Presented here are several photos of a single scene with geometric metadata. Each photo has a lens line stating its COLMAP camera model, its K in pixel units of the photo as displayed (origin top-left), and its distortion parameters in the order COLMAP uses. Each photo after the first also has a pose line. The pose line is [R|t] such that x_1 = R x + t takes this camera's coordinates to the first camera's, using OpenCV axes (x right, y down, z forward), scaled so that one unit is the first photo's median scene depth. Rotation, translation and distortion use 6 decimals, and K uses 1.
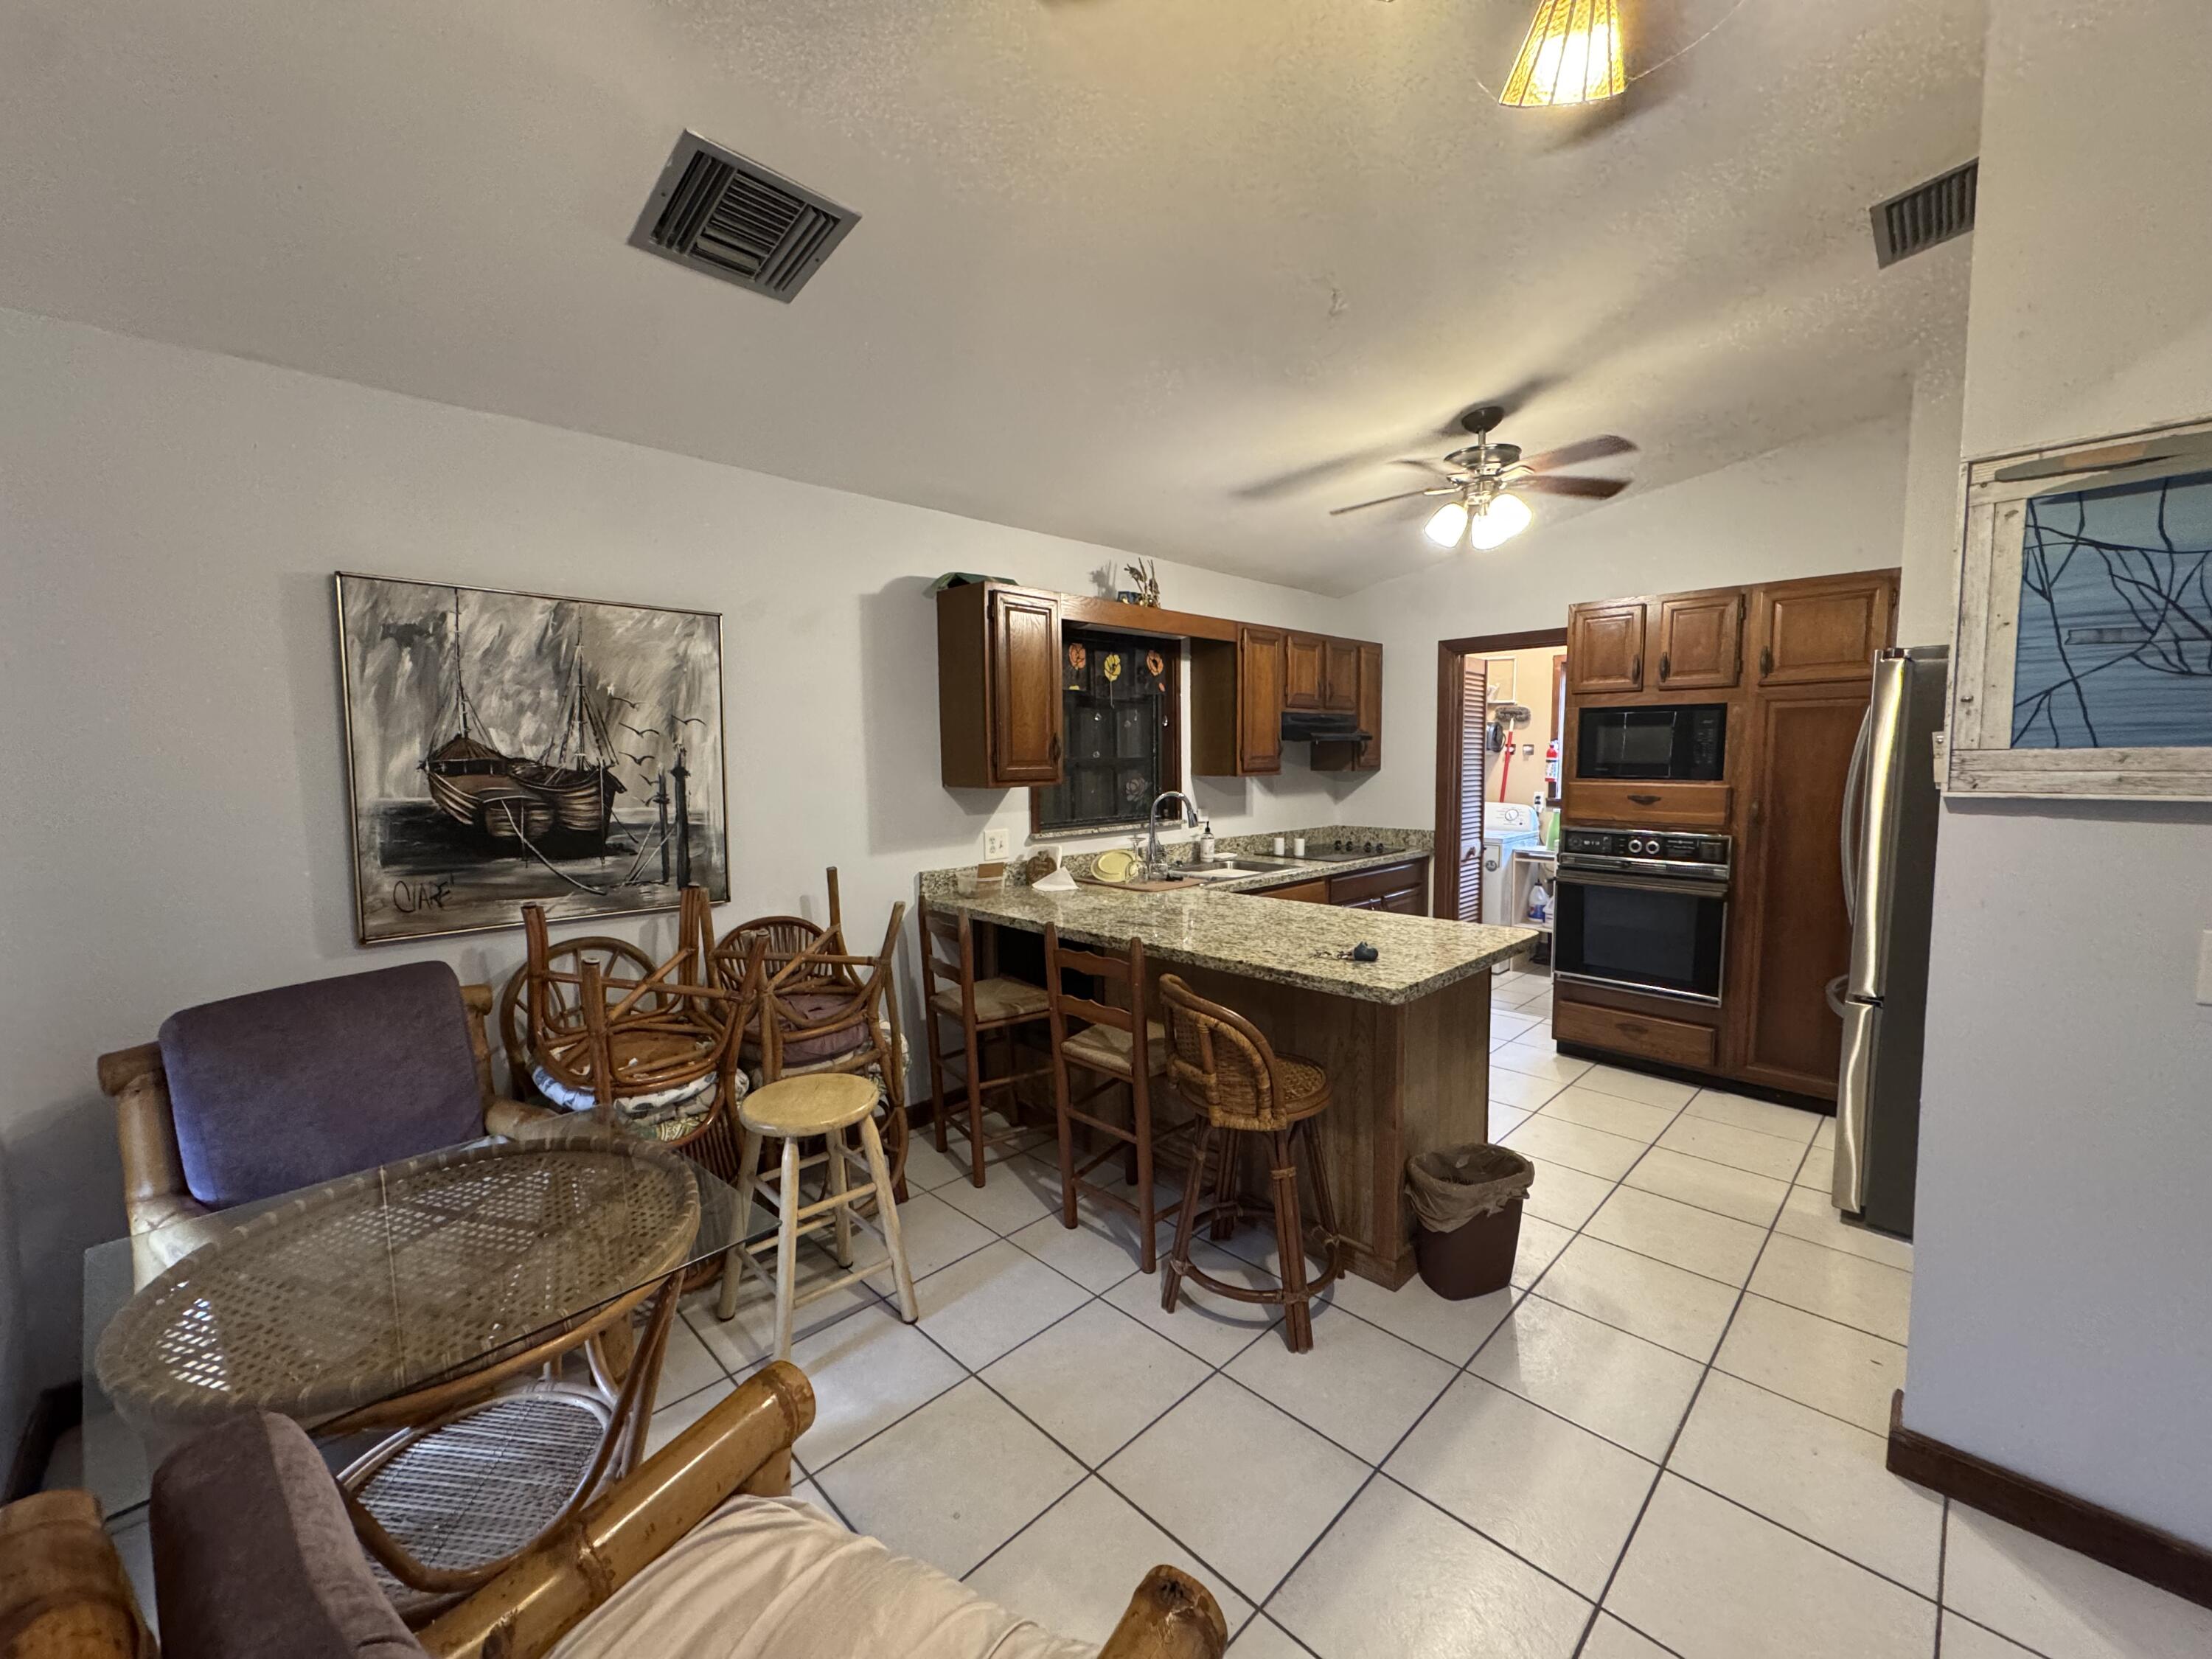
lens RADIAL K [[876.9, 0, 1116.5], [0, 876.9, 830.2], [0, 0, 1]] dist [-0.003154, 0.000657]
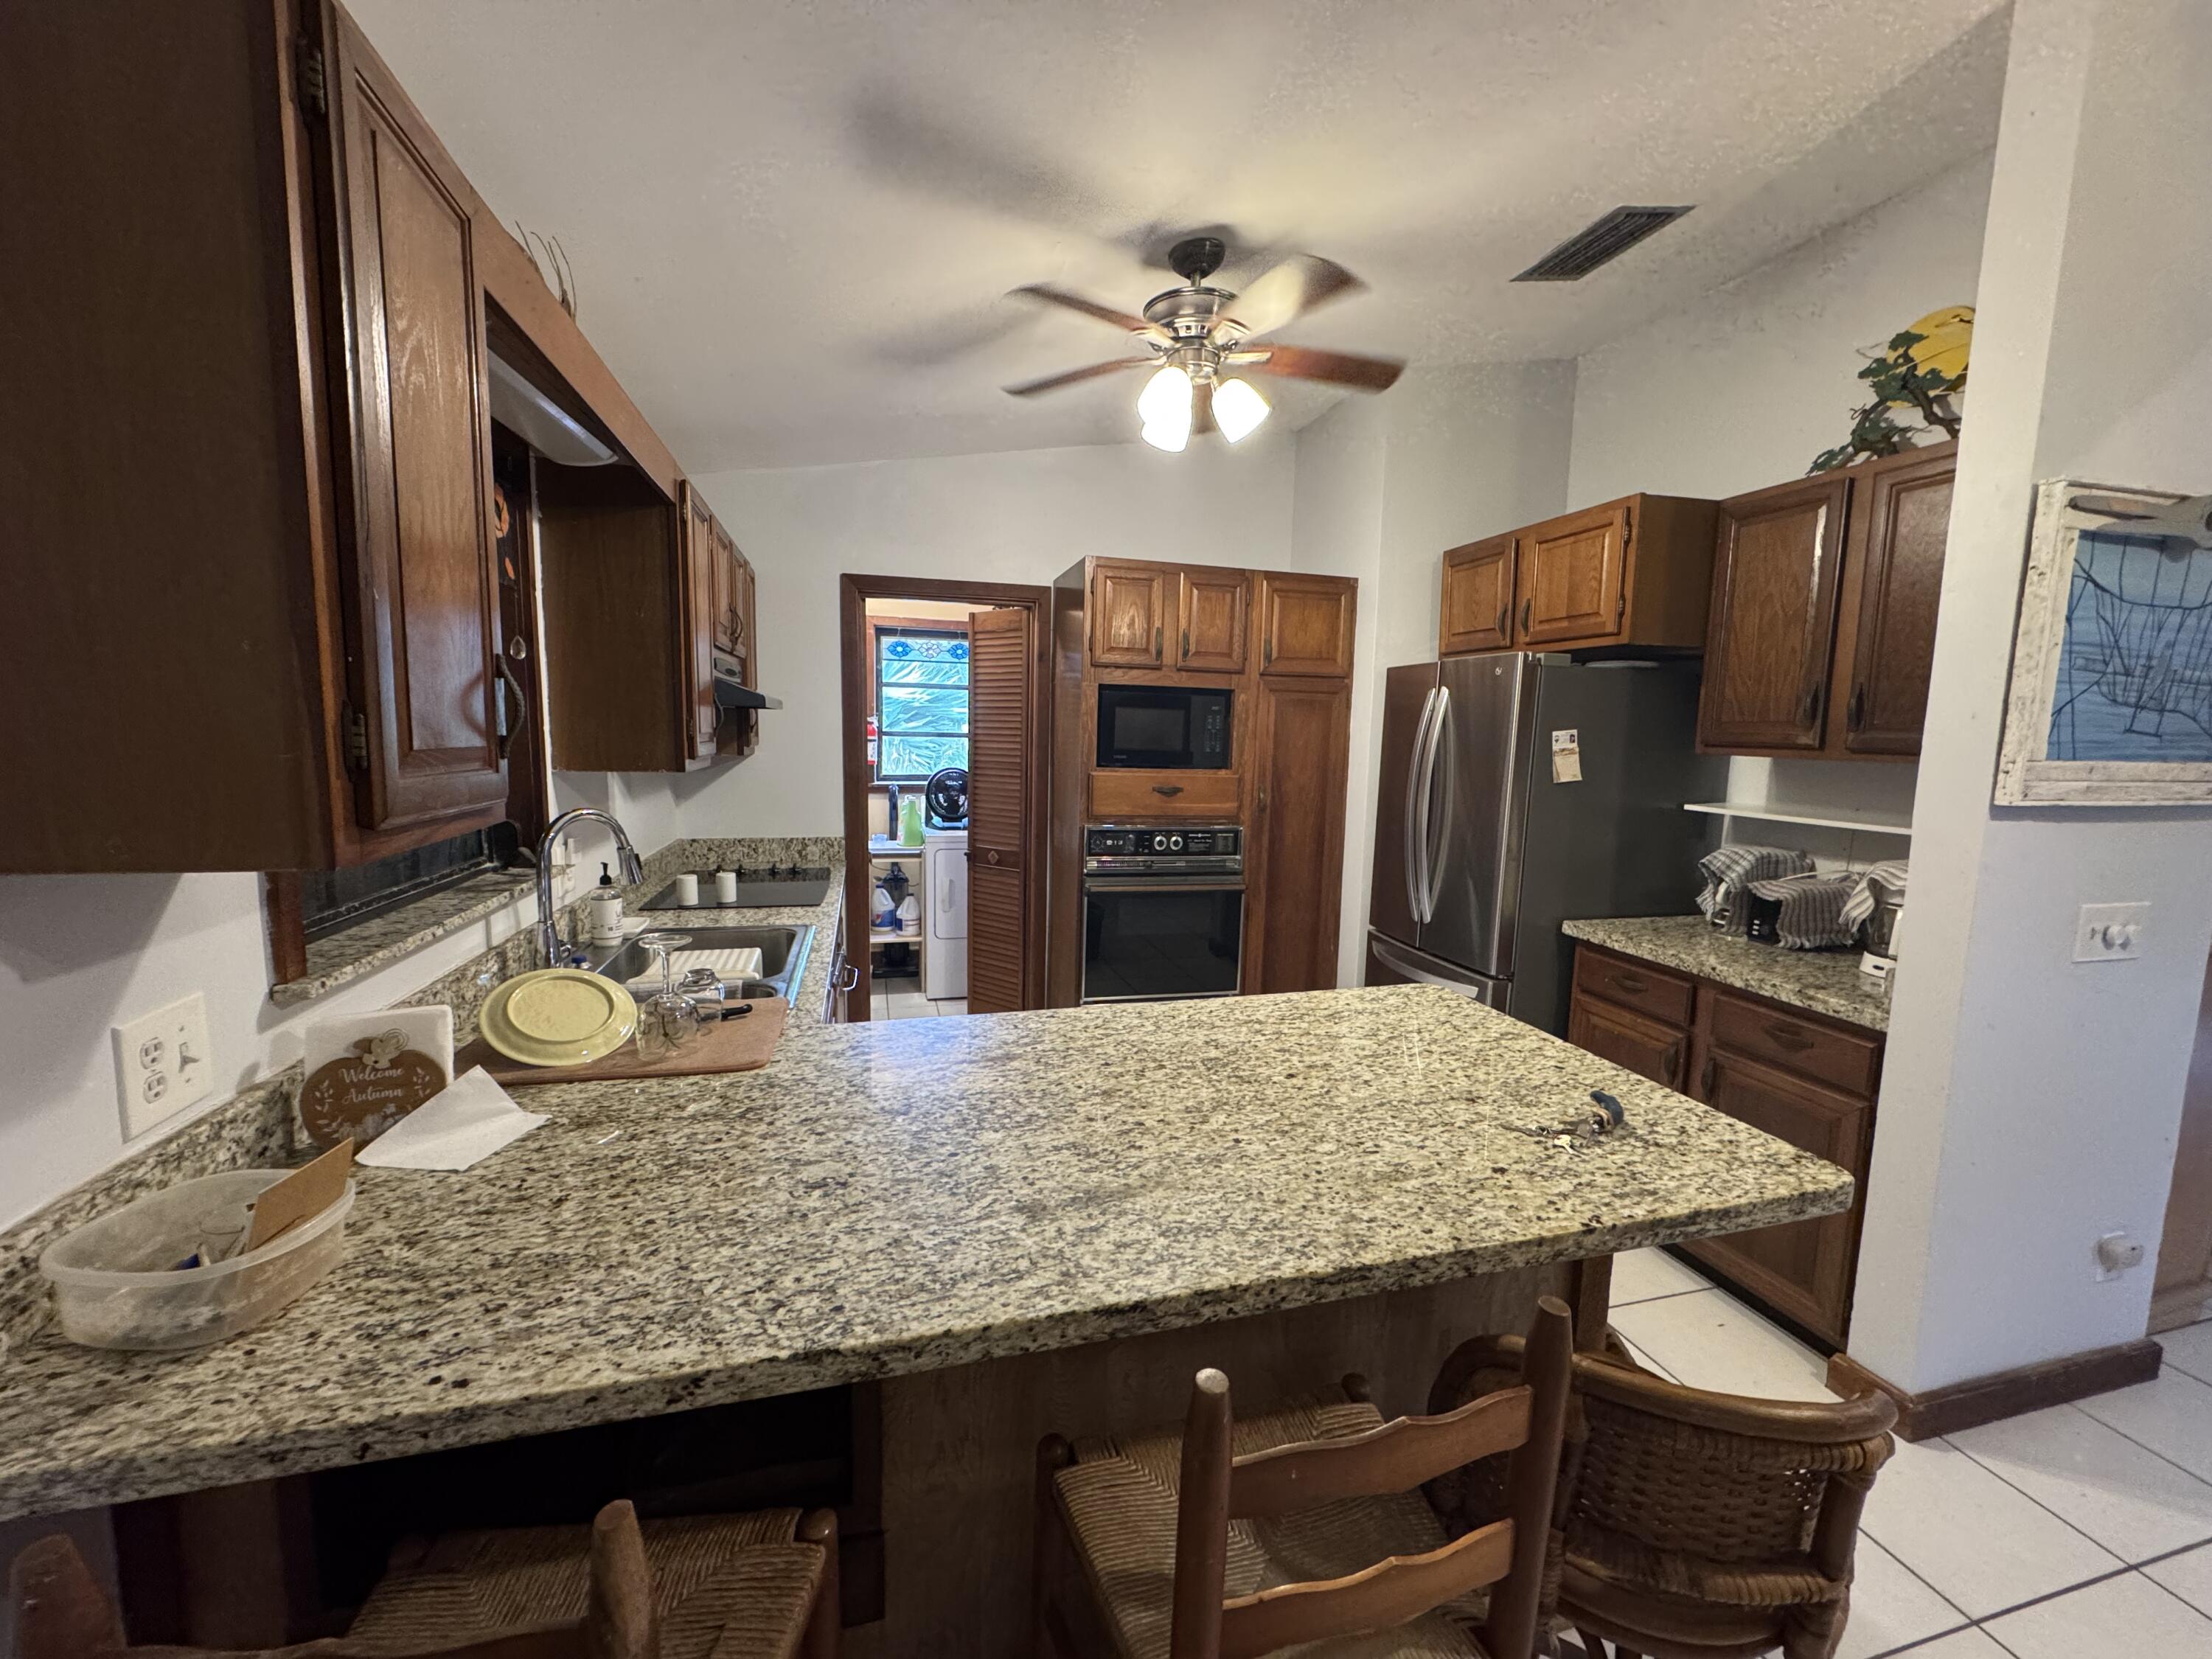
lens RADIAL K [[876.9, 0, 1106.3], [0, 876.9, 828.7], [0, 0, 1]] dist [-0.003154, 0.000657]
pose [[0.498228, -0.075040, 0.863793, -0.295502], [0.047488, 0.997114, 0.059231, -0.074704], [-0.865745, 0.011509, 0.500353, 0.855434]]
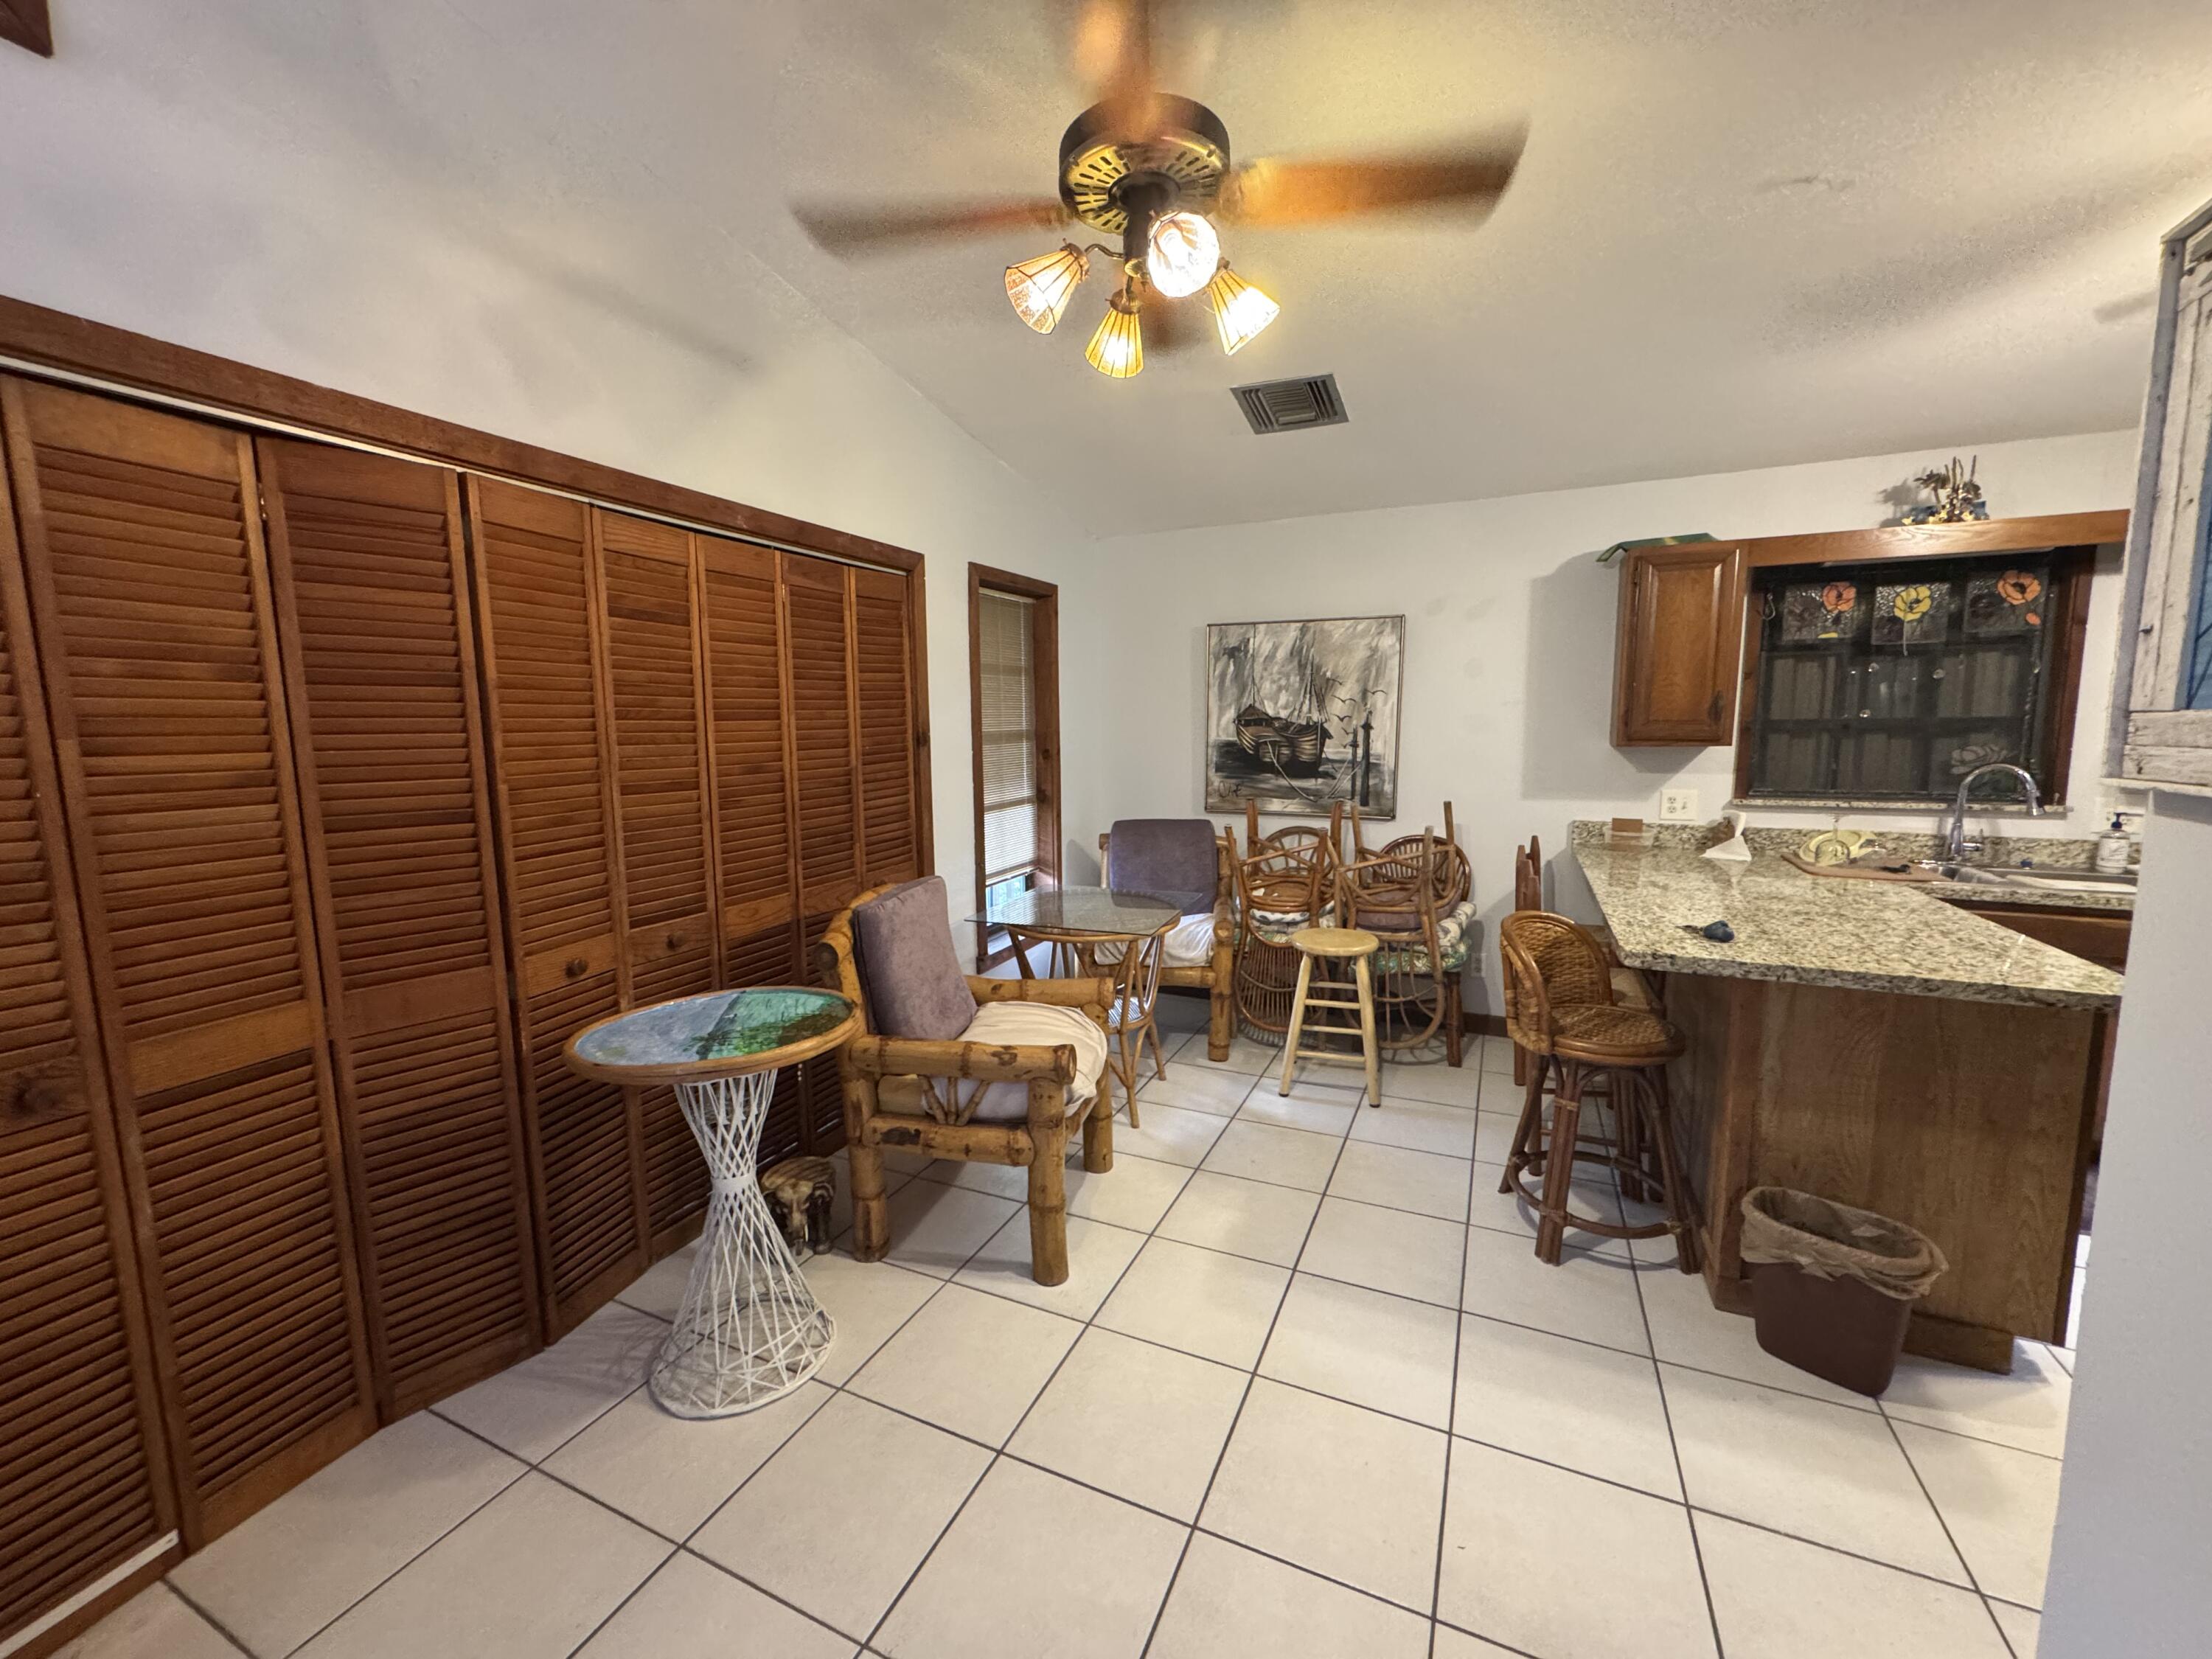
lens RADIAL K [[876.9, 0, 1105.4], [0, 876.9, 824.6], [0, 0, 1]] dist [-0.003154, 0.000657]
pose [[0.353841, 0.116283, -0.928049, 0.756510], [-0.076083, 0.992532, 0.095354, -0.009360], [0.932206, 0.036869, 0.360046, 0.054732]]
